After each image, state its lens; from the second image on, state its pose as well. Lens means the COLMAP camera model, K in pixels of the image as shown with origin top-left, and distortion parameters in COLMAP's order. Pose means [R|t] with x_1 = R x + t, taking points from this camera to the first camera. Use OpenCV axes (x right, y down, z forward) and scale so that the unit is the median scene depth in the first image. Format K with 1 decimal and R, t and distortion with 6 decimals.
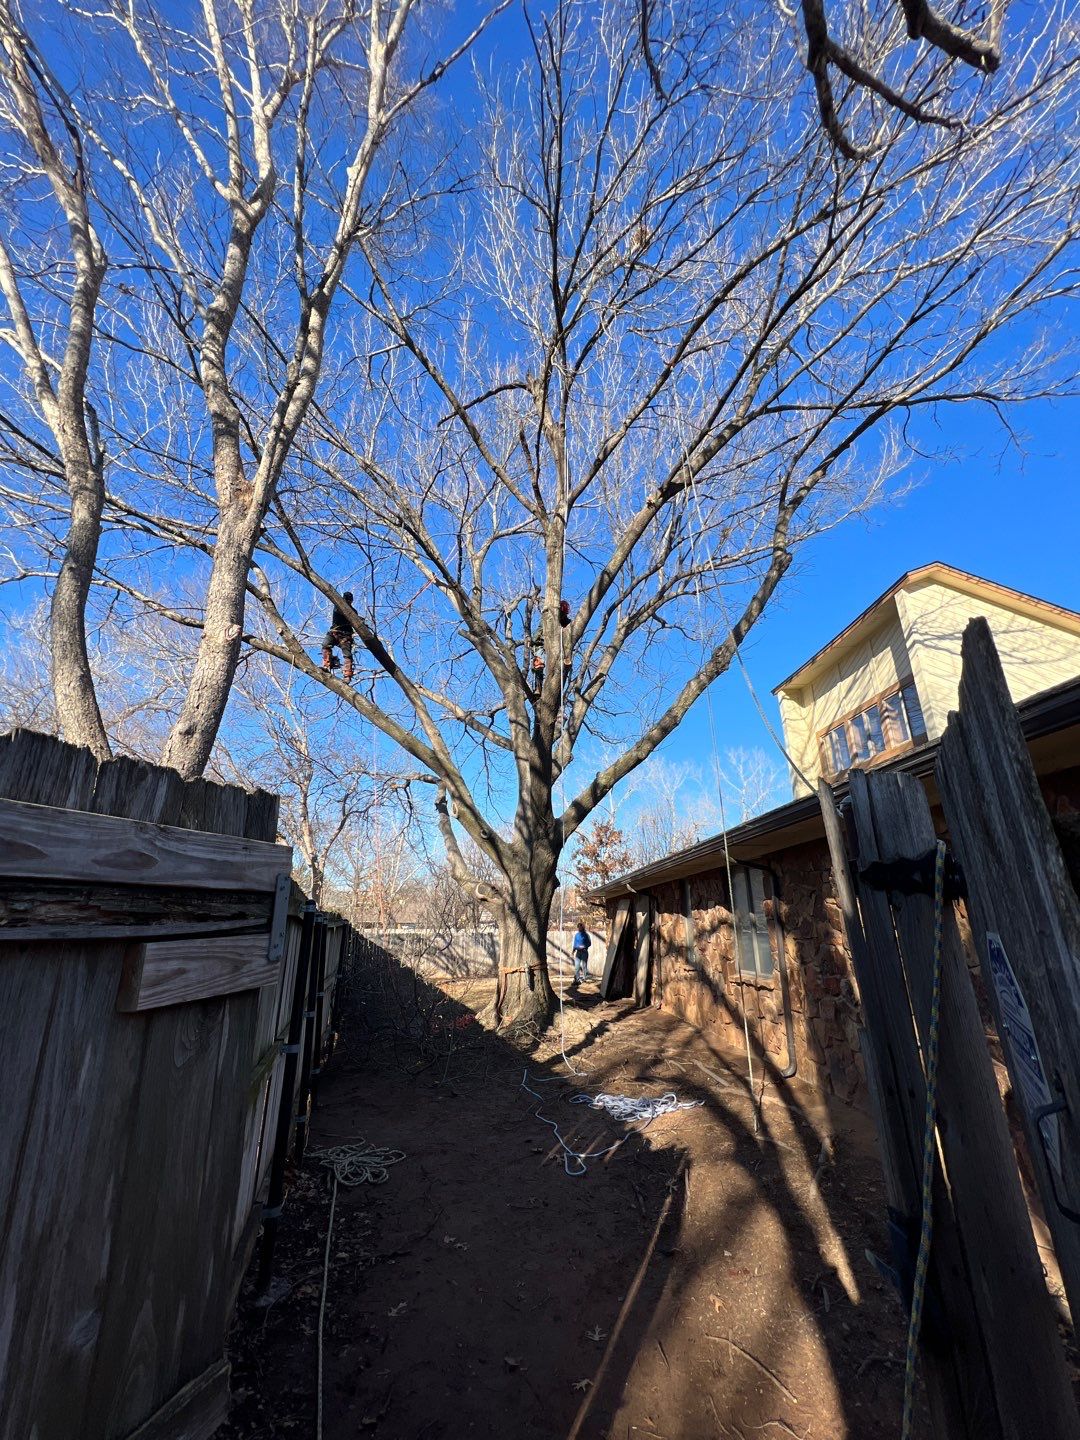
lens RADIAL K [[577.6, 0, 536.0], [0, 577.6, 719.2], [0, 0, 1]] dist [0.000003, 0.000200]
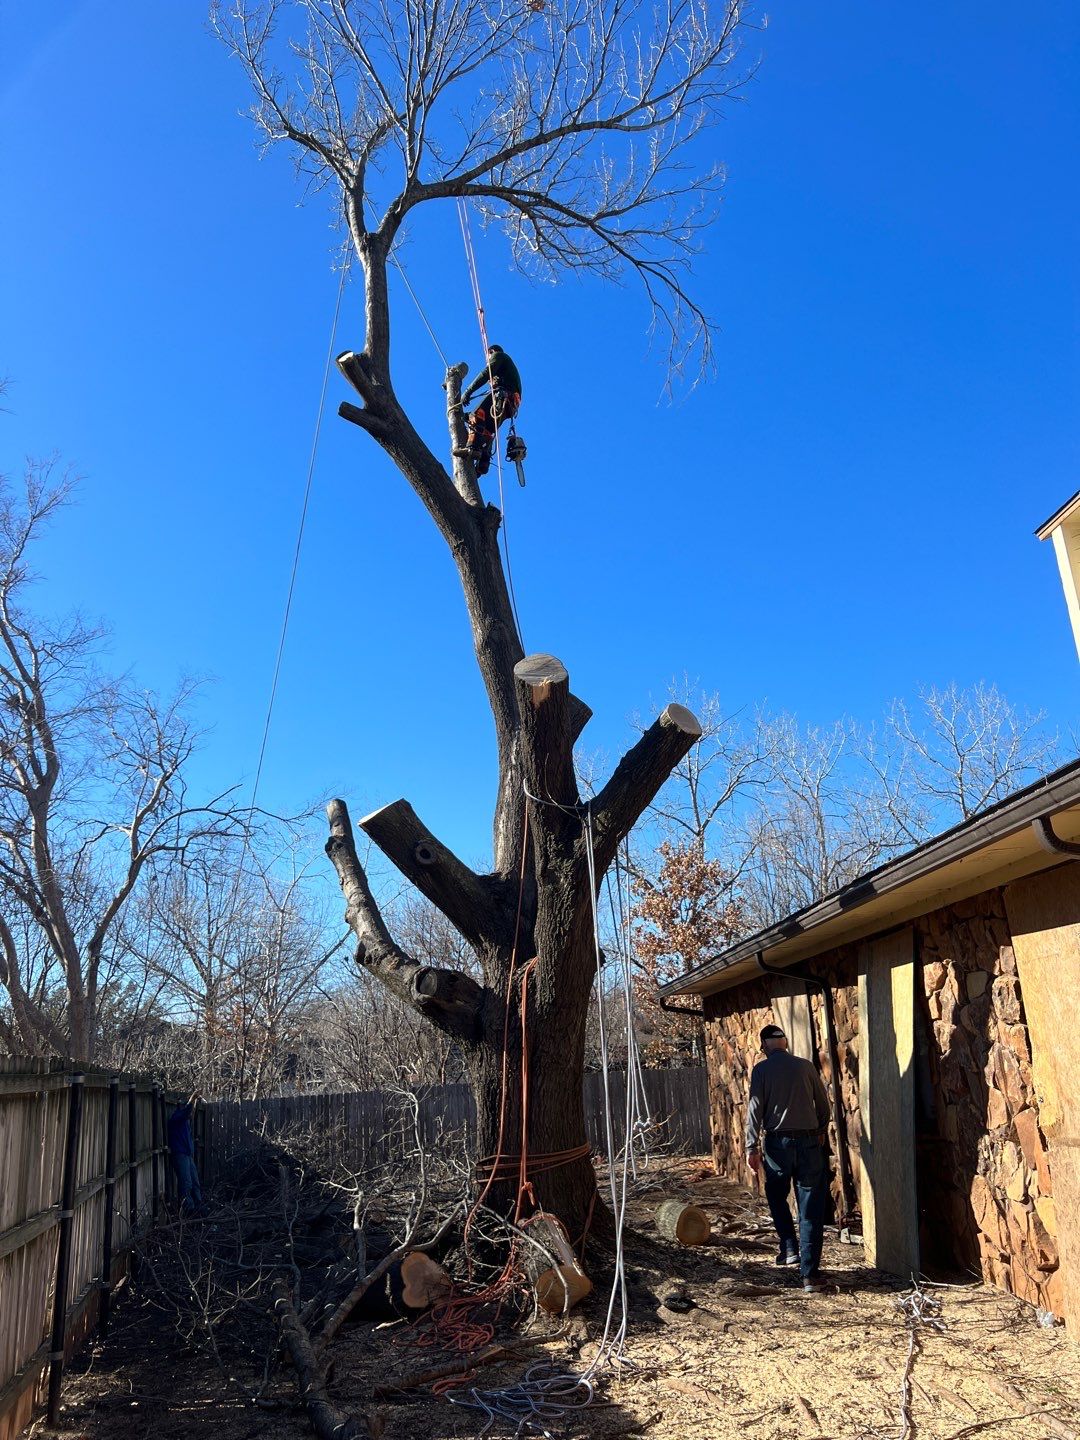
lens RADIAL K [[1084.7, 0, 543.1], [0, 1084.7, 730.8], [0, 0, 1]] dist [0.063233, -0.062409]
pose [[0.998025, -0.062805, 0.001037, 0.003907], [0.062693, 0.996997, 0.045458, 0.060006], [-0.003889, -0.045303, 0.998966, 0.155104]]
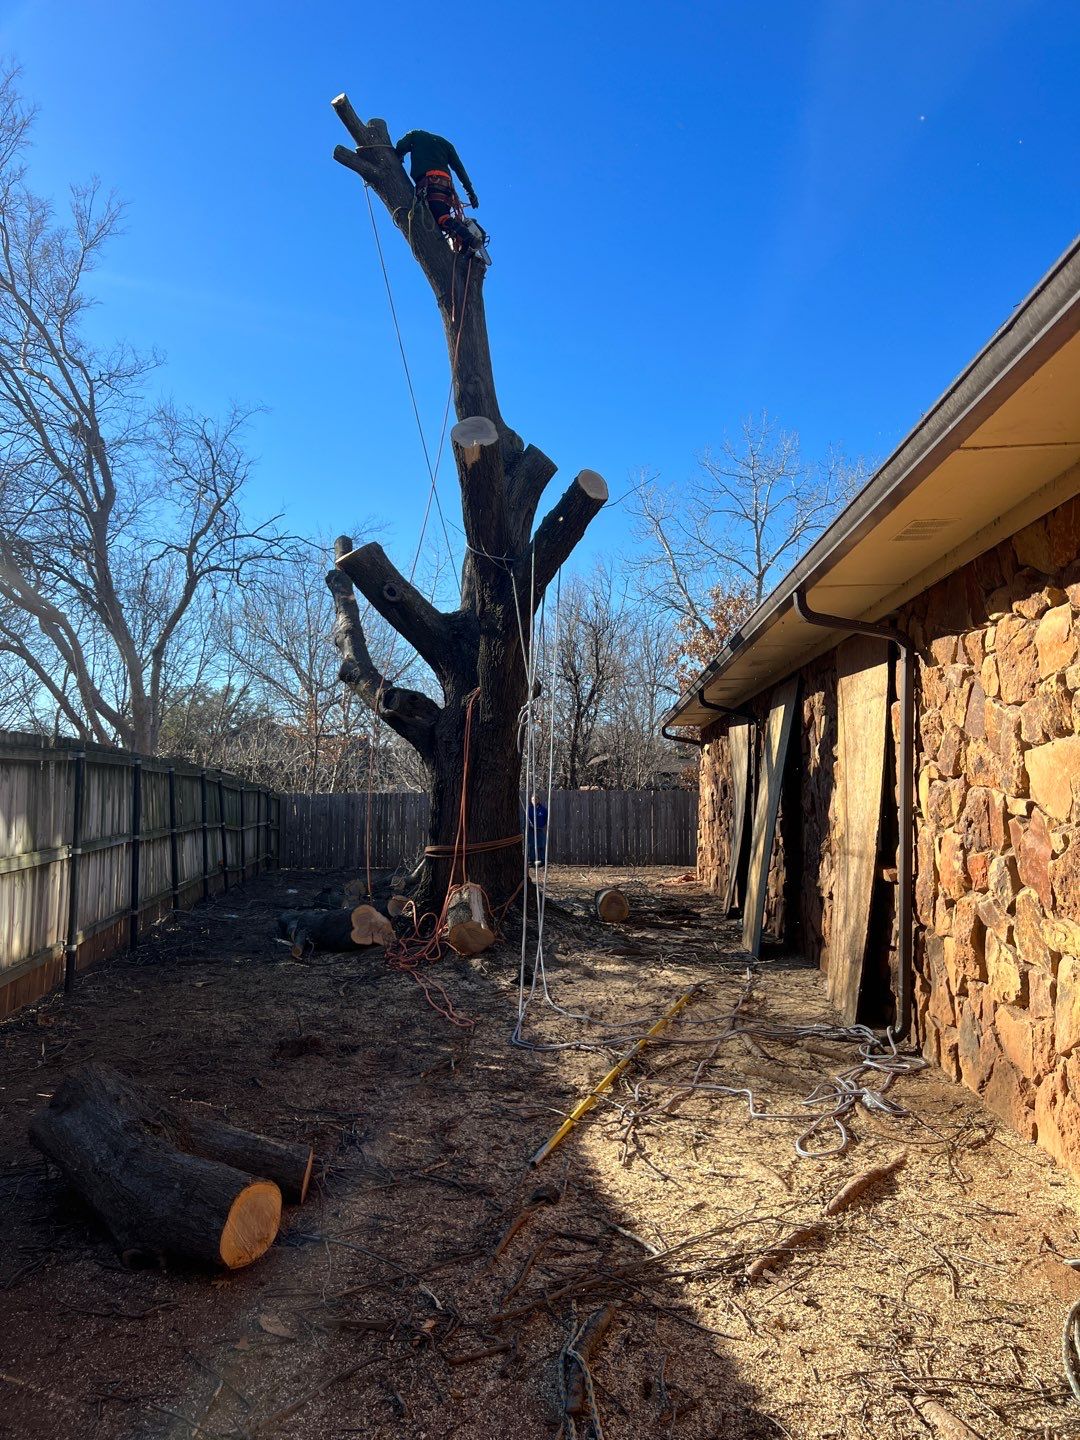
lens RADIAL K [[1084.7, 0, 544.2], [0, 1084.7, 710.6], [0, 0, 1]] dist [0.063233, -0.062409]
pose [[0.994412, -0.003578, -0.105510, 0.112169], [0.031747, 0.963301, 0.266541, 0.041916], [0.100684, -0.268401, 0.958031, 0.074802]]
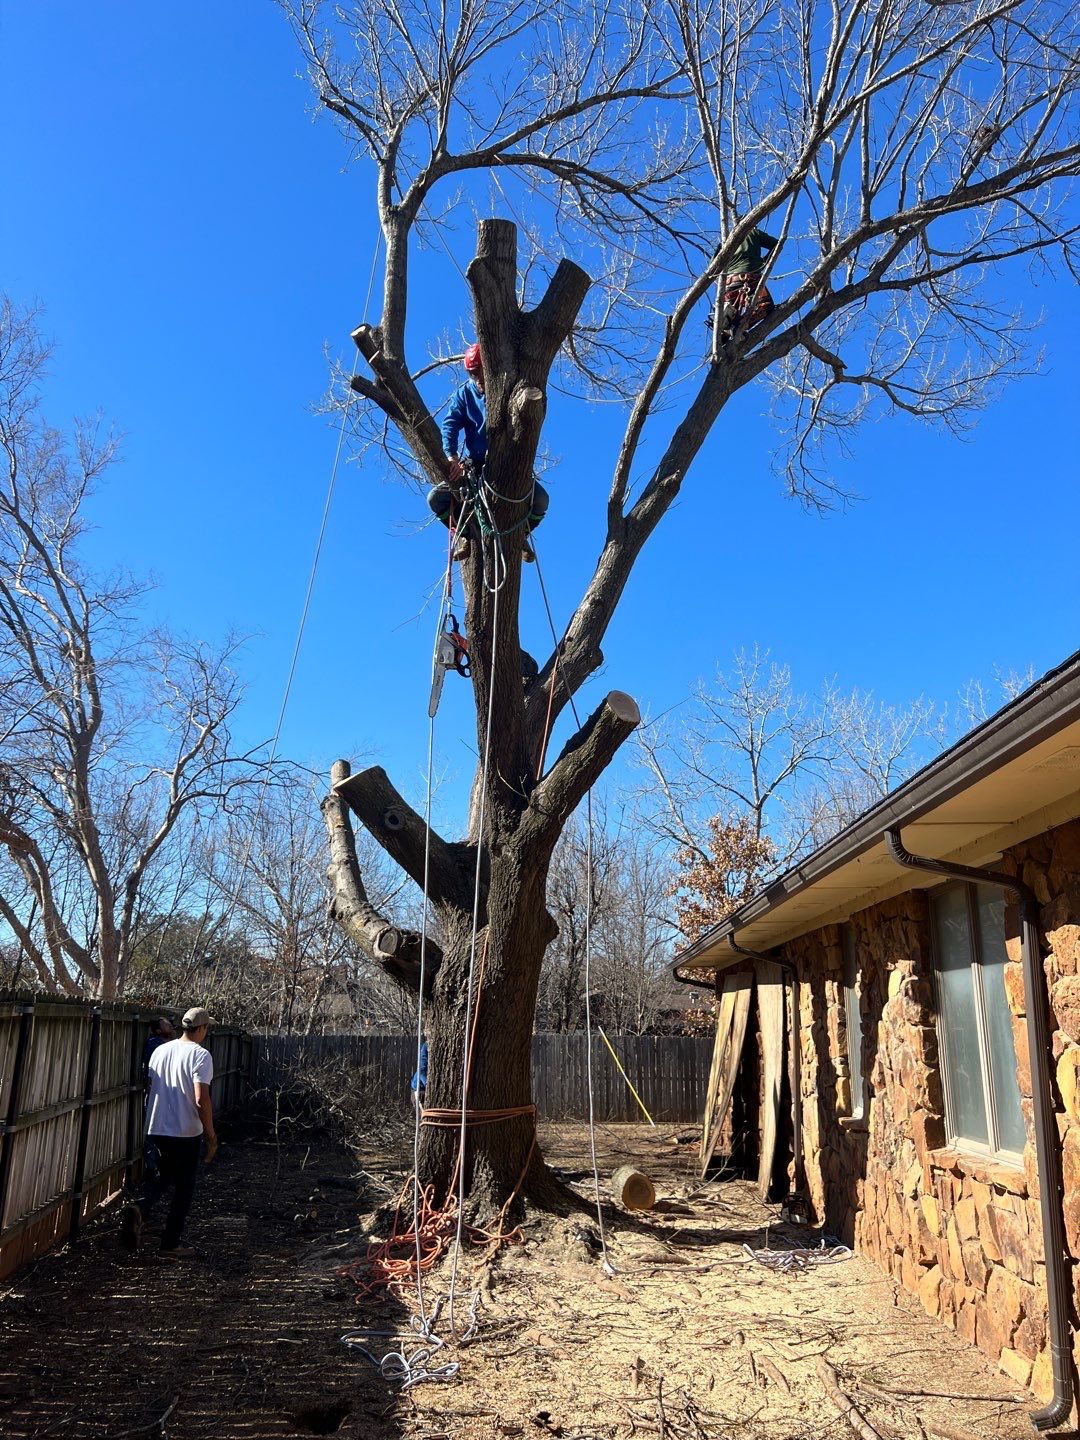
lens RADIAL K [[1084.7, 0, 537.0], [0, 1084.7, 735.5], [0, 0, 1]] dist [0.063233, -0.062409]
pose [[0.995342, -0.010569, -0.095827, 0.084046], [0.018708, 0.996253, 0.084435, 0.050341], [0.094576, -0.085834, 0.991810, 0.140779]]
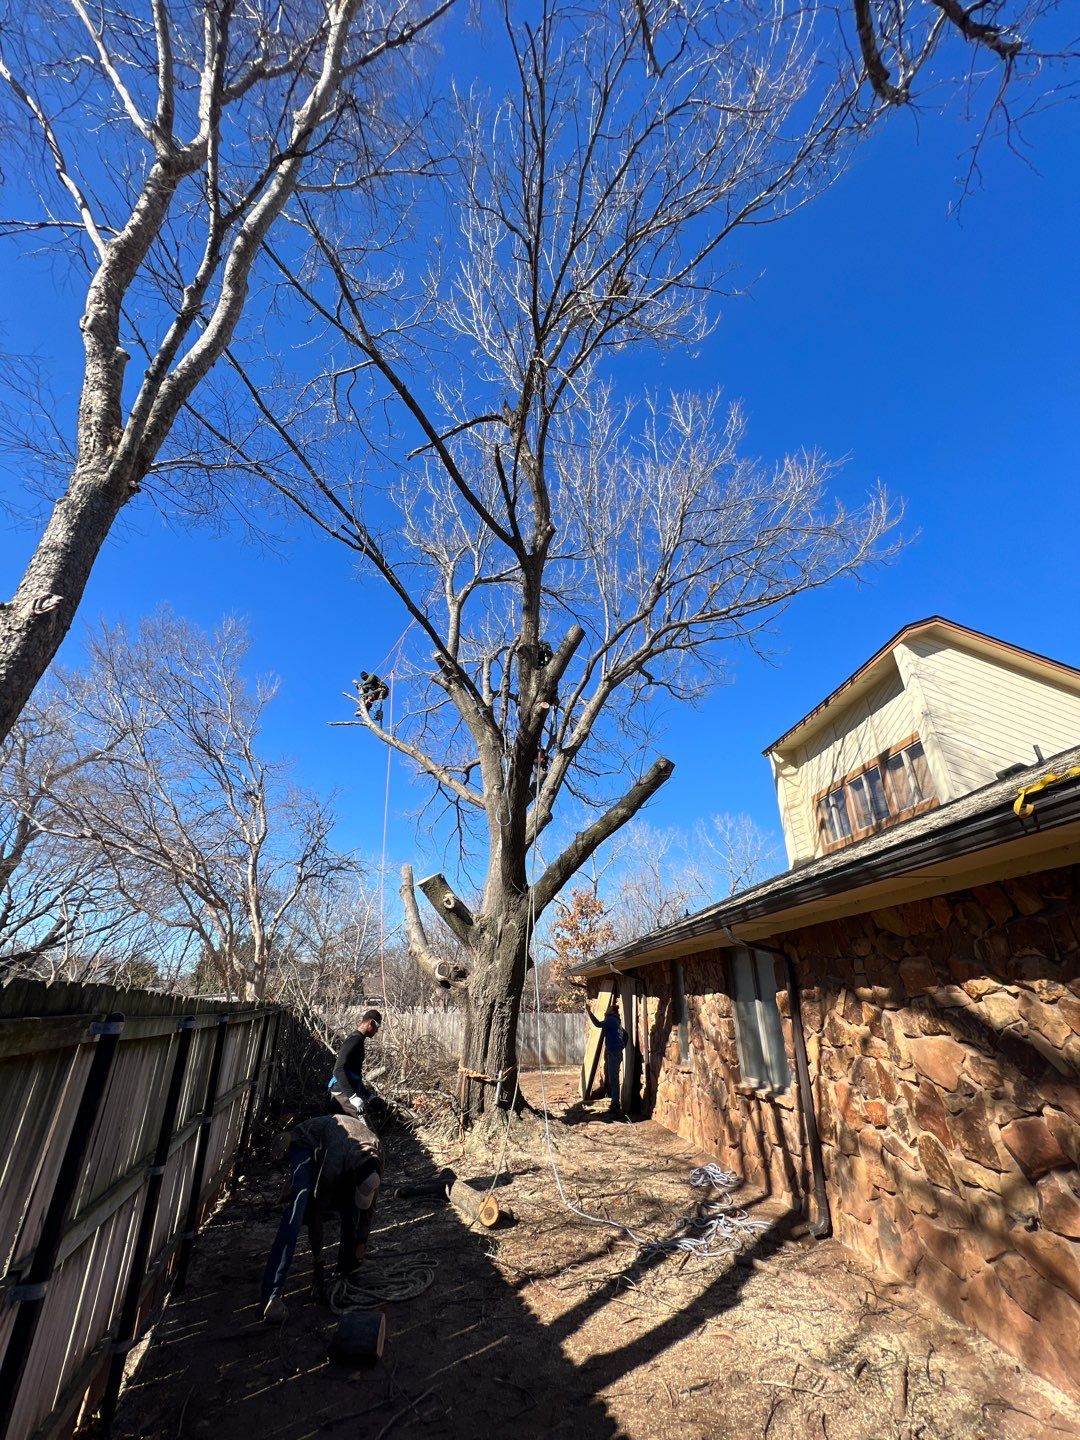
lens RADIAL K [[579.2, 0, 537.5], [0, 579.2, 722.7], [0, 0, 1]] dist [0.008136, -0.001854]
pose [[0.999301, 0.023060, 0.029407, 0.010949], [-0.019887, 0.994382, -0.103966, 0.012941], [-0.031639, 0.103309, 0.994146, 0.077891]]
